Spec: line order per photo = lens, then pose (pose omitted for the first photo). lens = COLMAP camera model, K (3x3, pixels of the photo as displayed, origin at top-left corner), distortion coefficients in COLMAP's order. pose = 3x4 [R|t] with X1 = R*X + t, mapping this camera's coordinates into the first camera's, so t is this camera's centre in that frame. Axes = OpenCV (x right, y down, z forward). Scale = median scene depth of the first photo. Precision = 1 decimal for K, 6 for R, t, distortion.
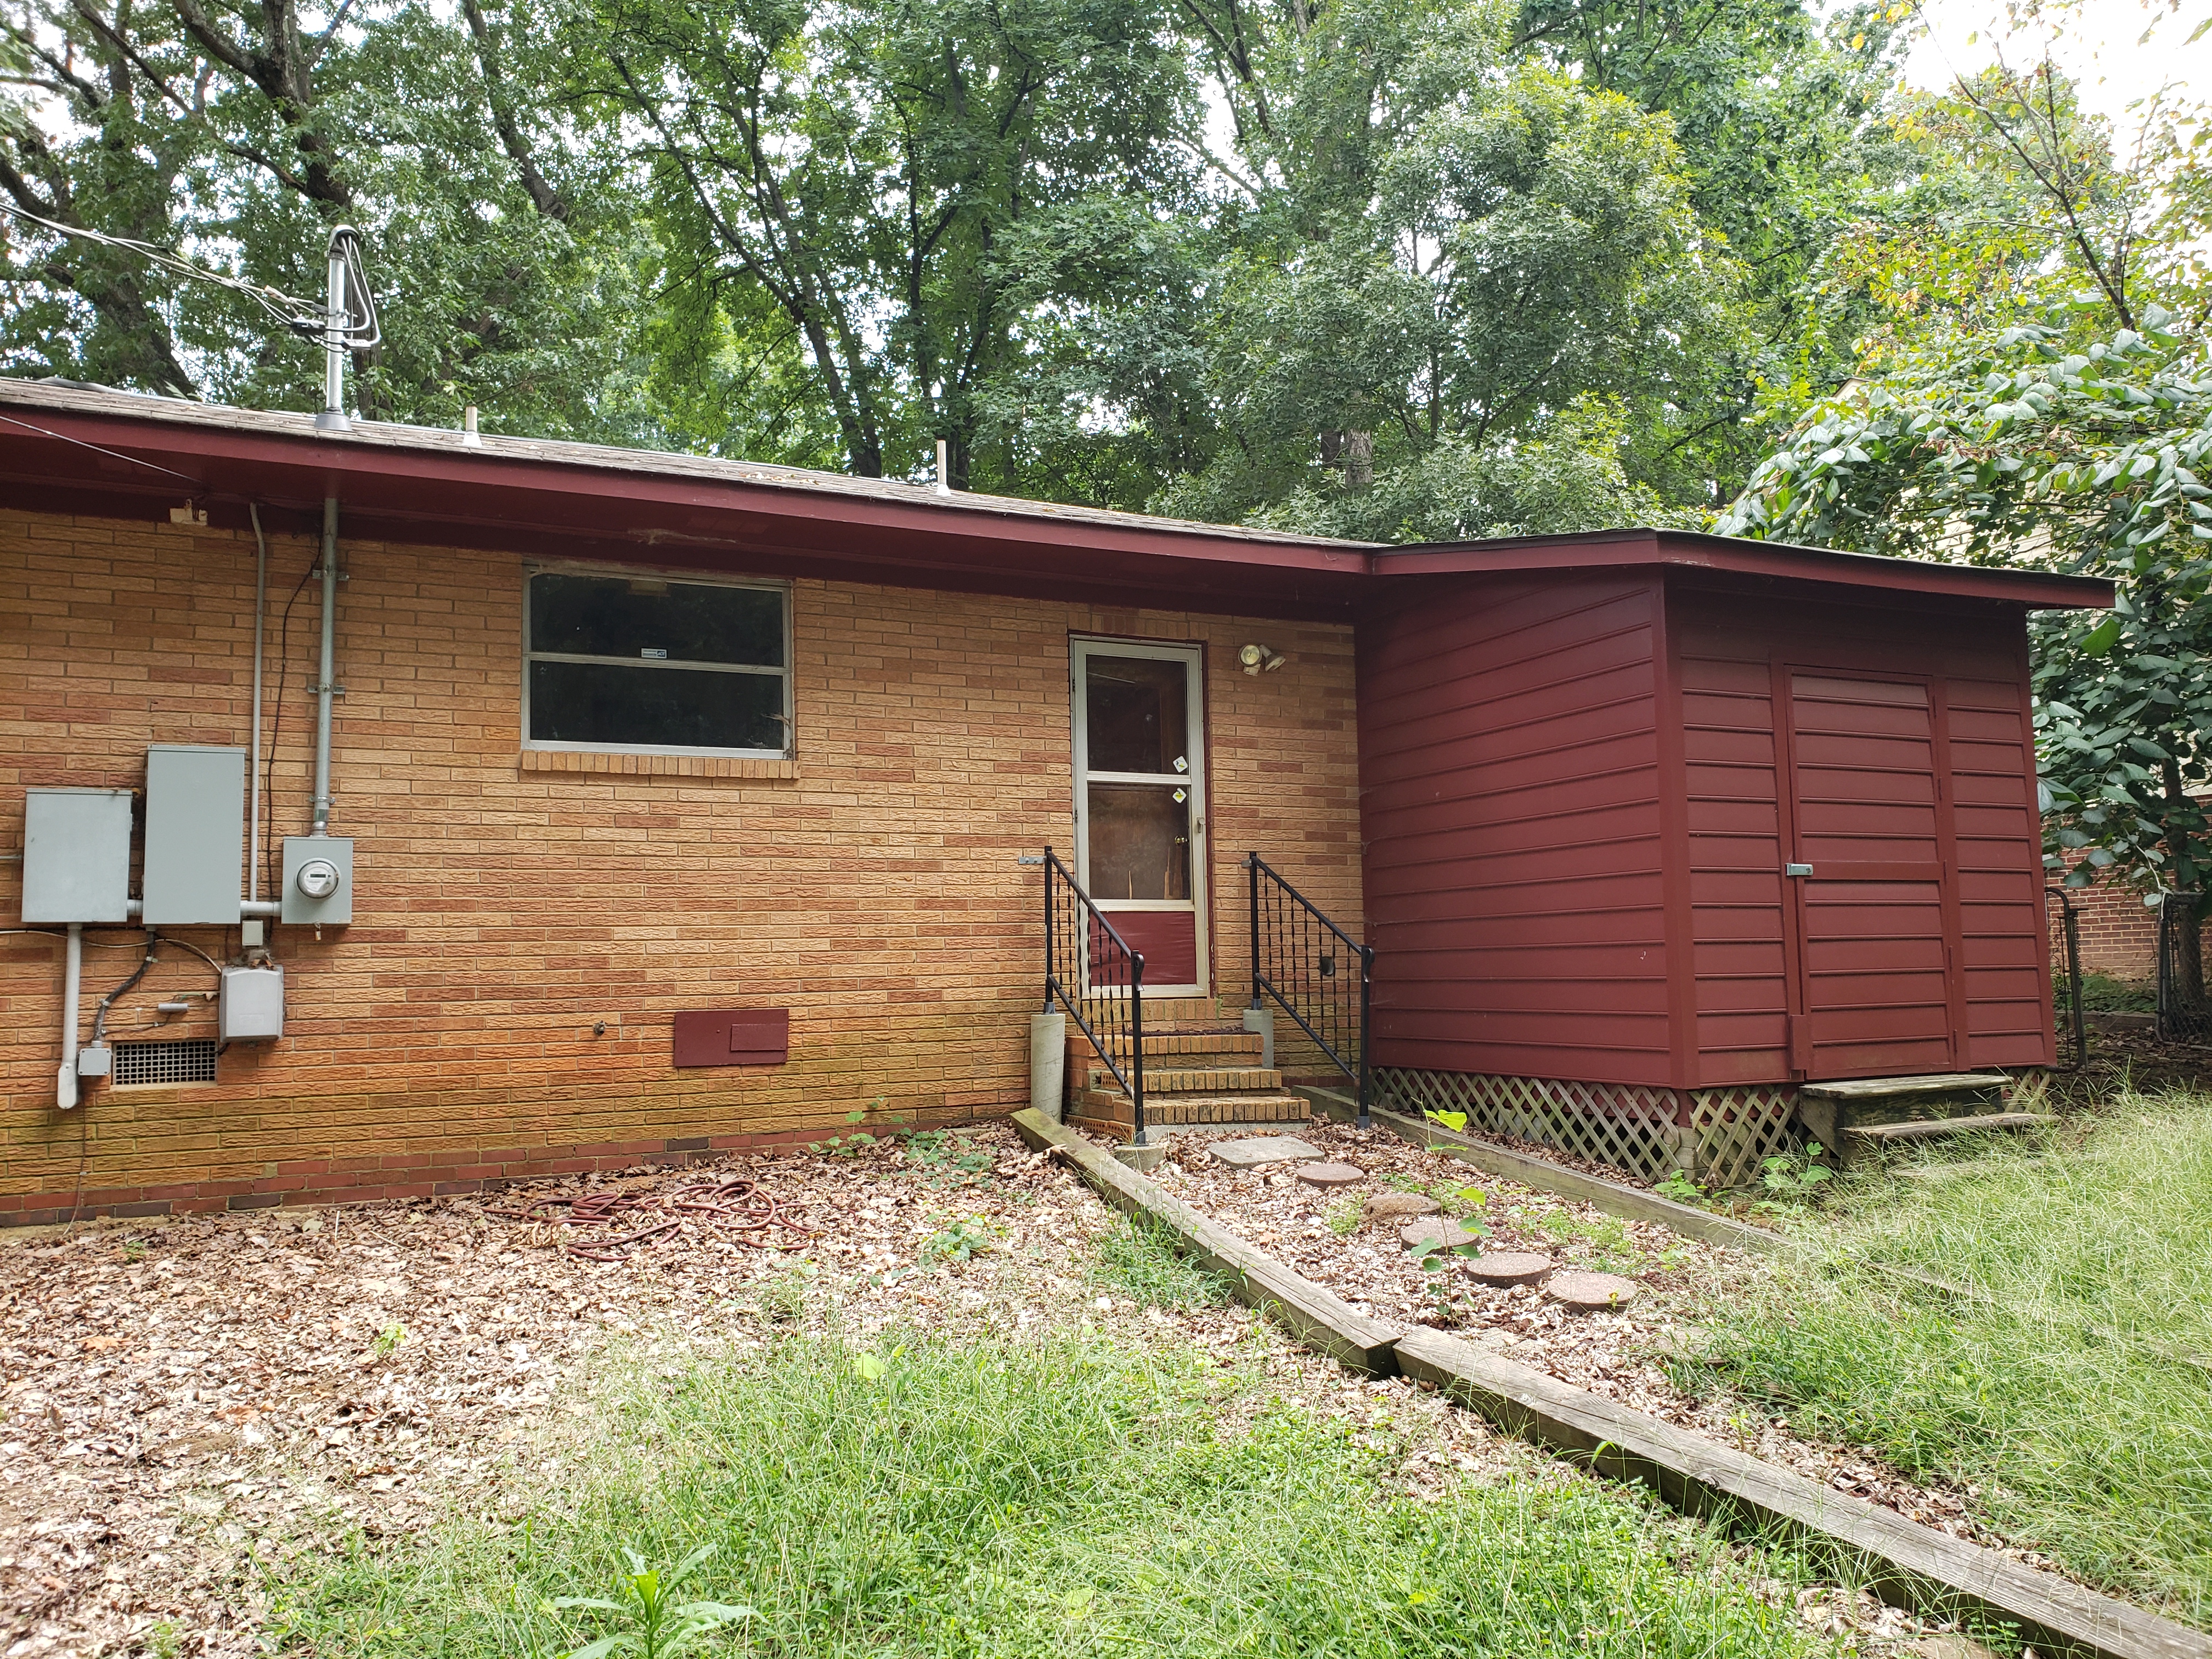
lens RADIAL K [[1713.8, 0, 1104.8], [0, 1713.8, 835.4], [0, 0, 1]] dist [0.008043, 0.000041]
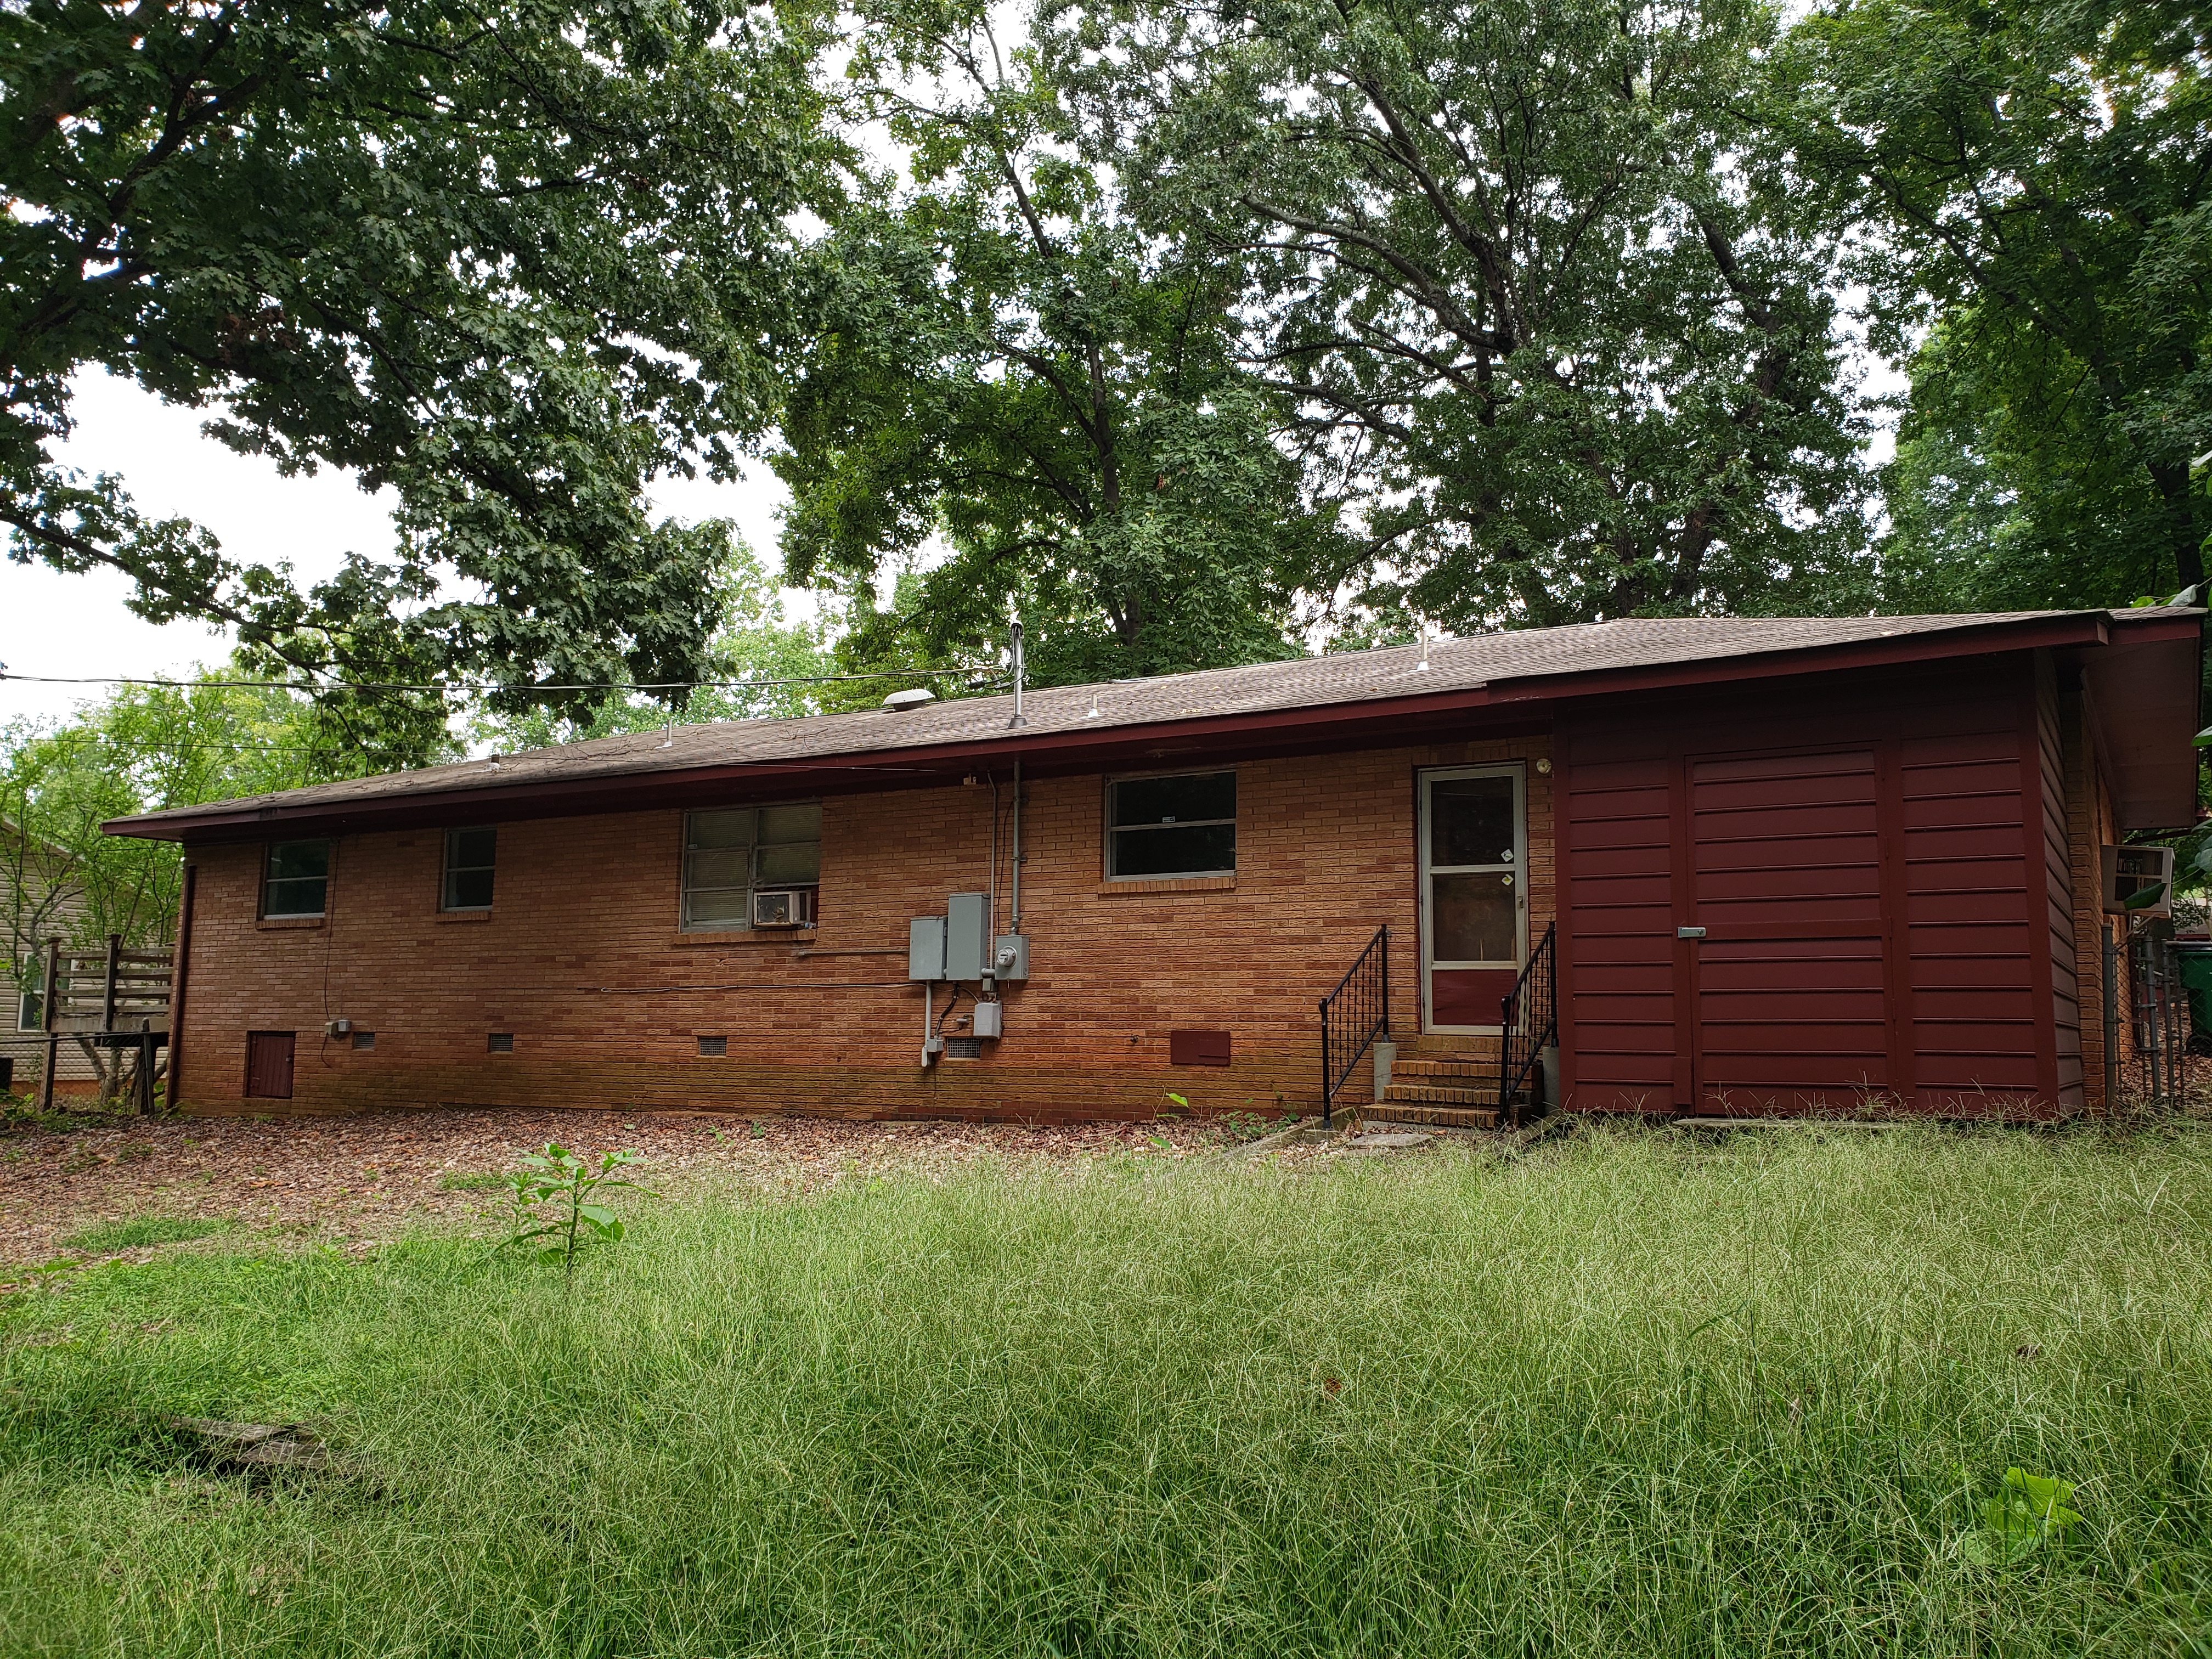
lens RADIAL K [[1713.8, 0, 1108.5], [0, 1713.8, 825.6], [0, 0, 1]] dist [0.008043, 0.000041]
pose [[0.530214, -0.075863, -0.844463, 1.172039], [0.052999, 0.997007, -0.056291, -0.007626], [0.846206, -0.014909, 0.532647, 0.046416]]
